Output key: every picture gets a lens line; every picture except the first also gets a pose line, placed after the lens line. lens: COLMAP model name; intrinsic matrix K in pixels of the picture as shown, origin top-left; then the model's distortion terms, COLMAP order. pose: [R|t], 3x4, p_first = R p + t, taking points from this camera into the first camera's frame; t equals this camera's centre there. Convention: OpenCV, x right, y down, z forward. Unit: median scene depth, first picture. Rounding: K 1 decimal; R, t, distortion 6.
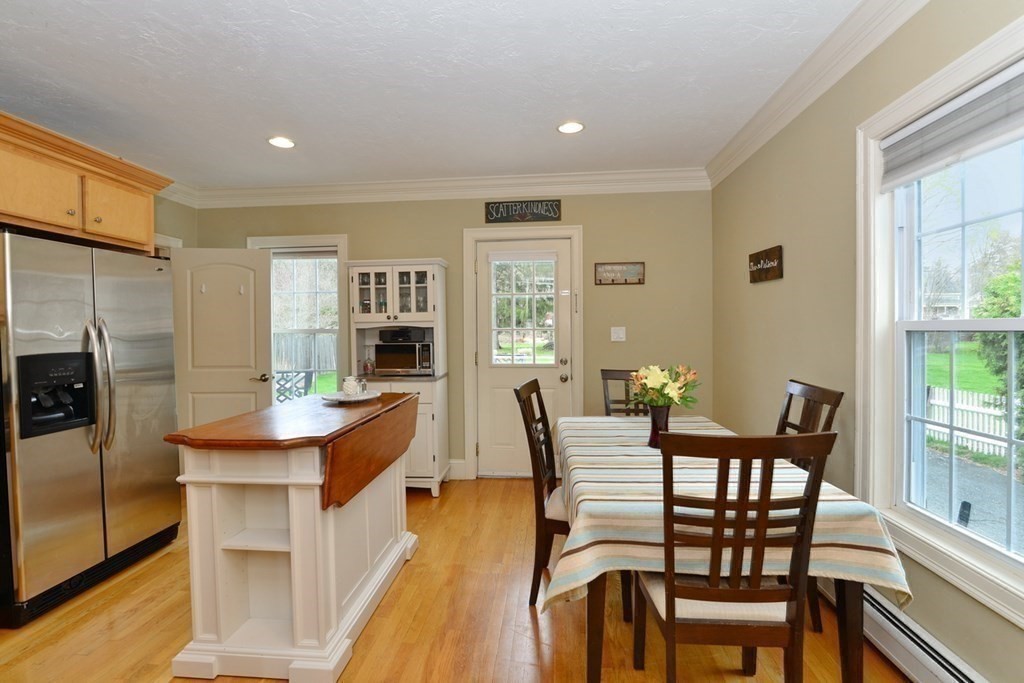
lens RADIAL K [[467.6, 0, 510.4], [0, 467.6, 339.0], [0, 0, 1]] dist [-0.021146, 0.001541]
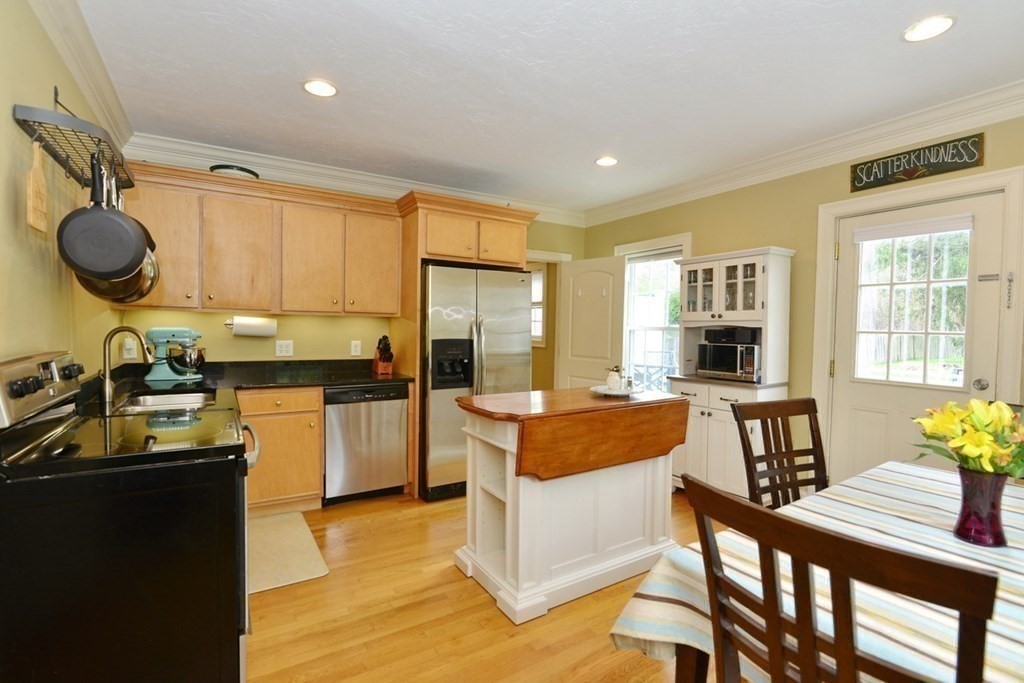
lens RADIAL K [[467.6, 0, 515.8], [0, 467.6, 341.8], [0, 0, 1]] dist [-0.021146, 0.001541]
pose [[0.604328, 0.041948, -0.795631, 0.246051], [-0.034647, 0.999052, 0.026357, -0.005447], [0.795982, 0.011638, 0.605208, 0.118147]]
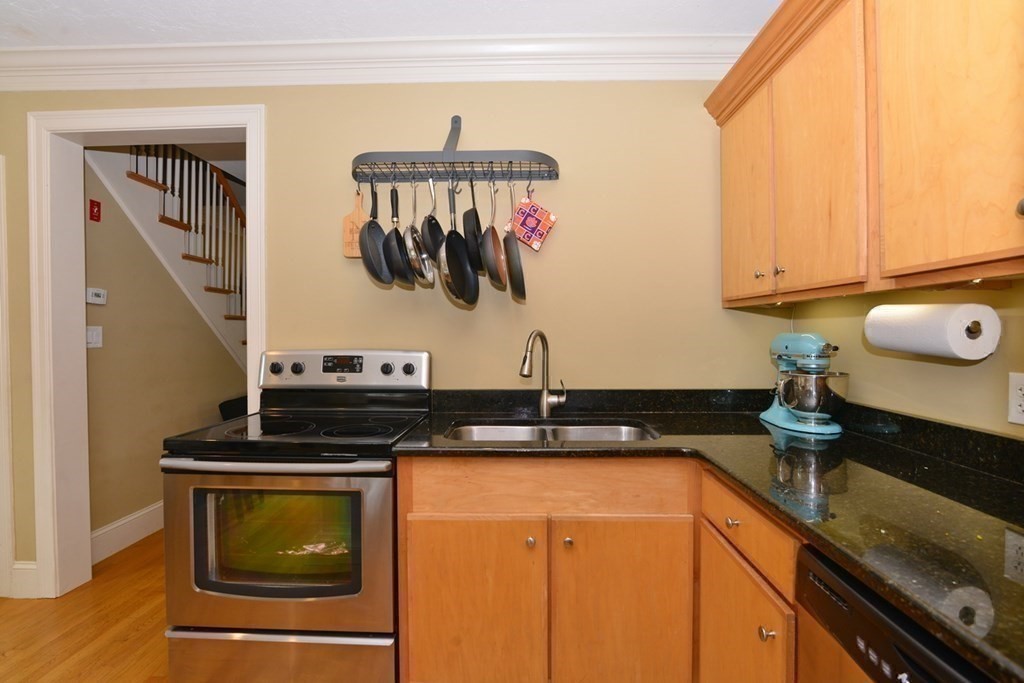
lens RADIAL K [[467.6, 0, 511.6], [0, 467.6, 338.9], [0, 0, 1]] dist [-0.021146, 0.001541]
pose [[-0.998831, 0.003798, -0.048183, -0.496031], [0.002253, 0.999482, 0.032098, 0.002487], [0.048280, 0.031952, -0.998323, 0.594215]]
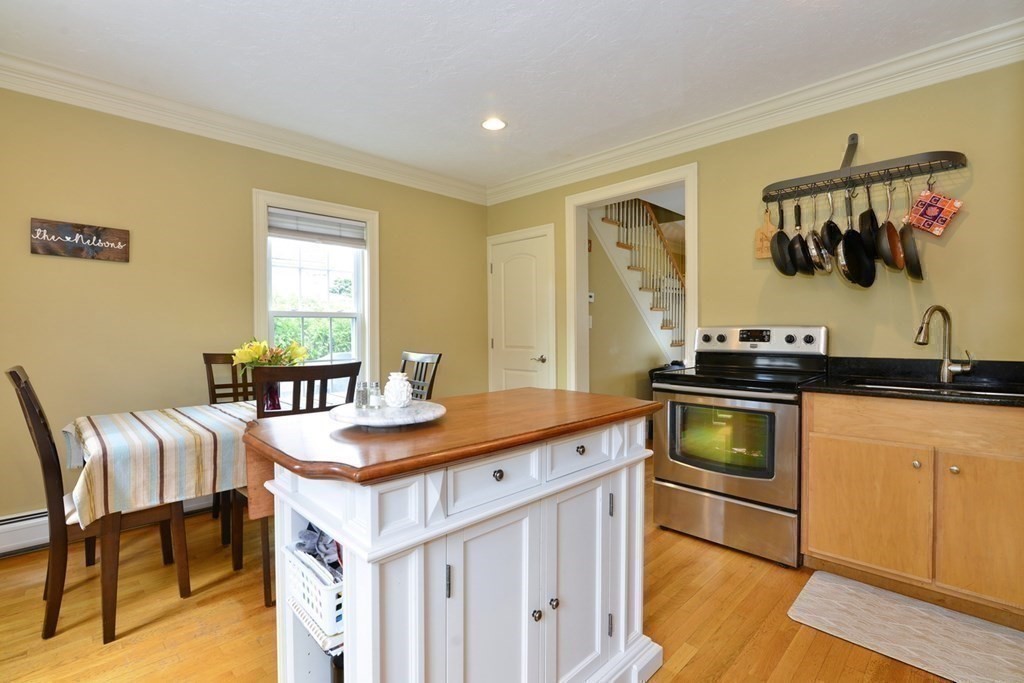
lens RADIAL K [[467.6, 0, 517.0], [0, 467.6, 339.1], [0, 0, 1]] dist [-0.021146, 0.001541]
pose [[-0.760191, -0.005510, 0.649677, -0.524138], [0.019764, 0.999305, 0.031600, 0.023084], [-0.649400, 0.036862, -0.759553, 0.875671]]
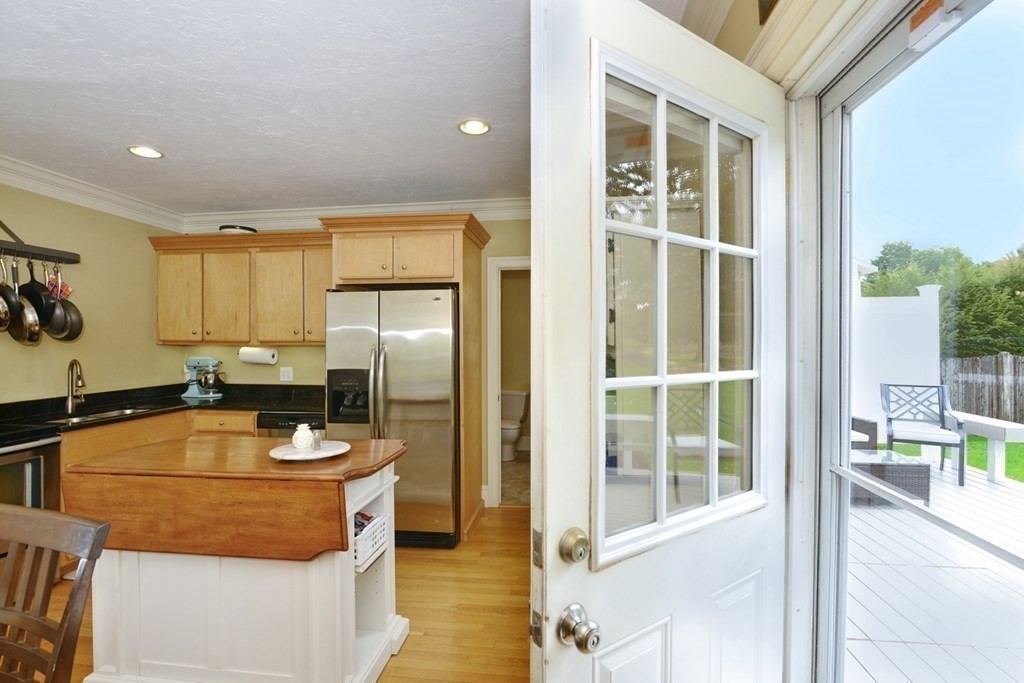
lens RADIAL K [[467.6, 0, 514.2], [0, 467.6, 338.8], [0, 0, 1]] dist [-0.021146, 0.001541]
pose [[-0.044527, -0.001375, -0.999007, 0.266876], [-0.017149, 0.999853, -0.000612, -0.042754], [0.998861, 0.017105, -0.044544, 0.930720]]
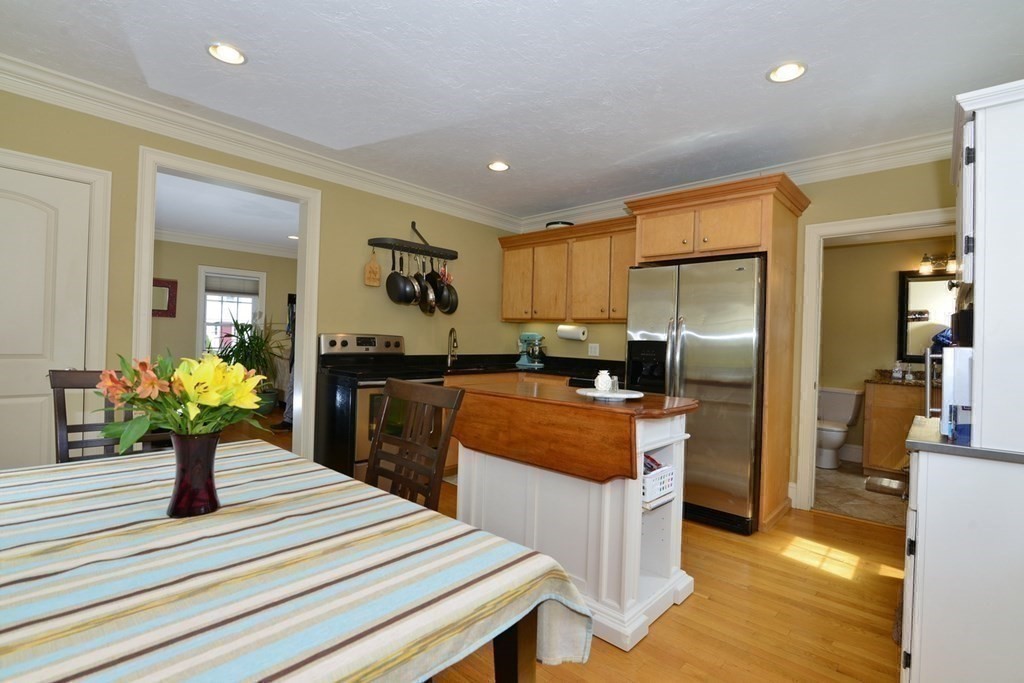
lens RADIAL K [[467.6, 0, 515.6], [0, 467.6, 339.6], [0, 0, 1]] dist [-0.021146, 0.001541]
pose [[-0.621394, -0.015793, -0.783339, 0.291629], [-0.045695, 0.998826, 0.016111, 0.012656], [0.782165, 0.045806, -0.621386, 0.952117]]
